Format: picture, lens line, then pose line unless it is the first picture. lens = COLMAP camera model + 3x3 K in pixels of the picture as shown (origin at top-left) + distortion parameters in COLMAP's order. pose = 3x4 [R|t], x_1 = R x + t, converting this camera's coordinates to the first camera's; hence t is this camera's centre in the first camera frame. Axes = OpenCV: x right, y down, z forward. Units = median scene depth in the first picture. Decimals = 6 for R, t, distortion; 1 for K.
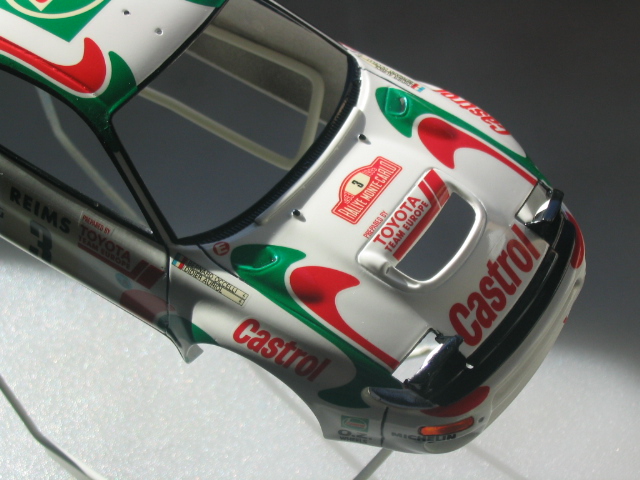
lens RADIAL K [[1605.5, 0, 319.1], [0, 1605.5, 240.6], [0, 0, 1]] dist [-0.178195, 0.000000]
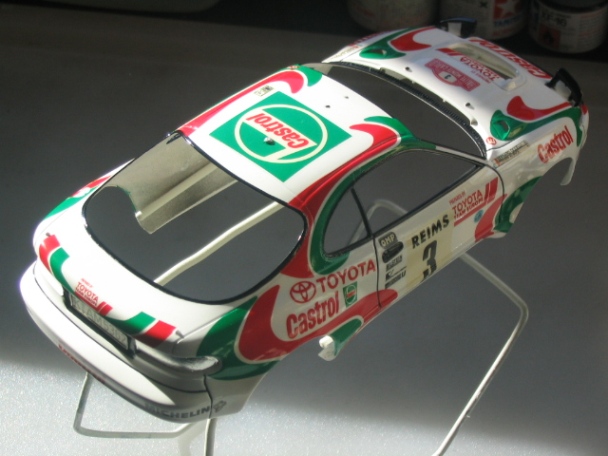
lens RADIAL K [[1525.3, 0, 303.8], [0, 1525.3, 227.1], [0, 0, 1]] dist [-0.178195, 0.000000]
pose [[0.161188, -0.648550, 0.743910, -1.163430], [0.735104, 0.581838, 0.347975, -0.554817], [-0.658514, 0.490762, 0.570537, 0.342402]]
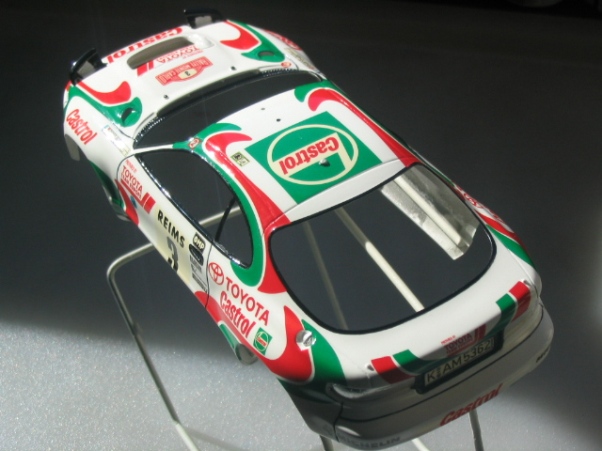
lens RADIAL K [[1510.2, 0, 301.6], [0, 1510.2, 225.9], [0, 0, 1]] dist [-0.178195, 0.000000]
pose [[-0.911754, -0.228647, 0.341210, -0.613468], [0.363024, -0.059983, 0.929847, -1.371893], [-0.192140, 0.971660, 0.137694, 0.926177]]
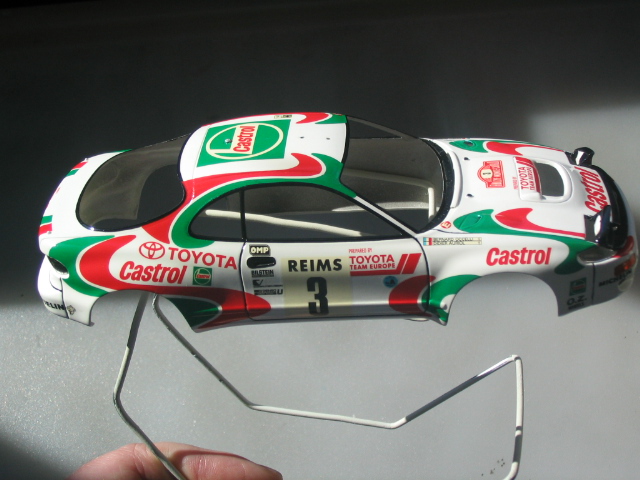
lens RADIAL K [[1099.7, 0, 320.6], [0, 1099.7, 239.5], [0, 0, 1]] dist [-0.151836, 0.000000]
pose [[0.861961, -0.346654, 0.369939, -0.538494], [0.461526, 0.838520, -0.289617, 0.255788], [-0.209804, 0.420374, 0.882761, 0.114871]]
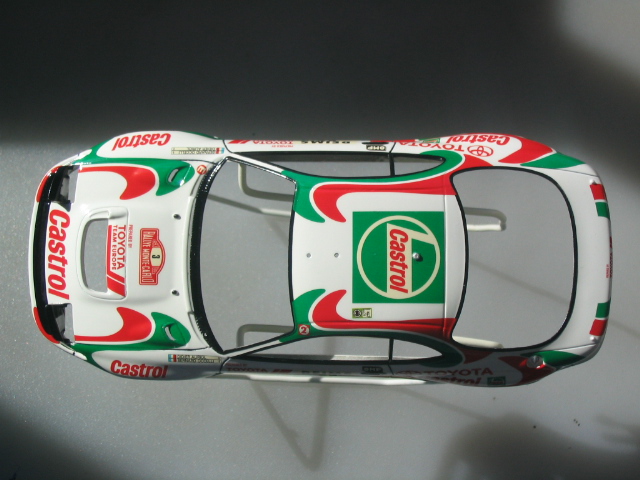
lens RADIAL K [[1099.7, 0, 319.2], [0, 1099.7, 239.5], [0, 0, 1]] dist [-0.151836, 0.000000]
pose [[-0.837610, 0.545904, -0.019977, -0.097485], [-0.423616, -0.626019, 0.654714, -0.795661], [0.344905, 0.556857, 0.755613, 0.239832]]
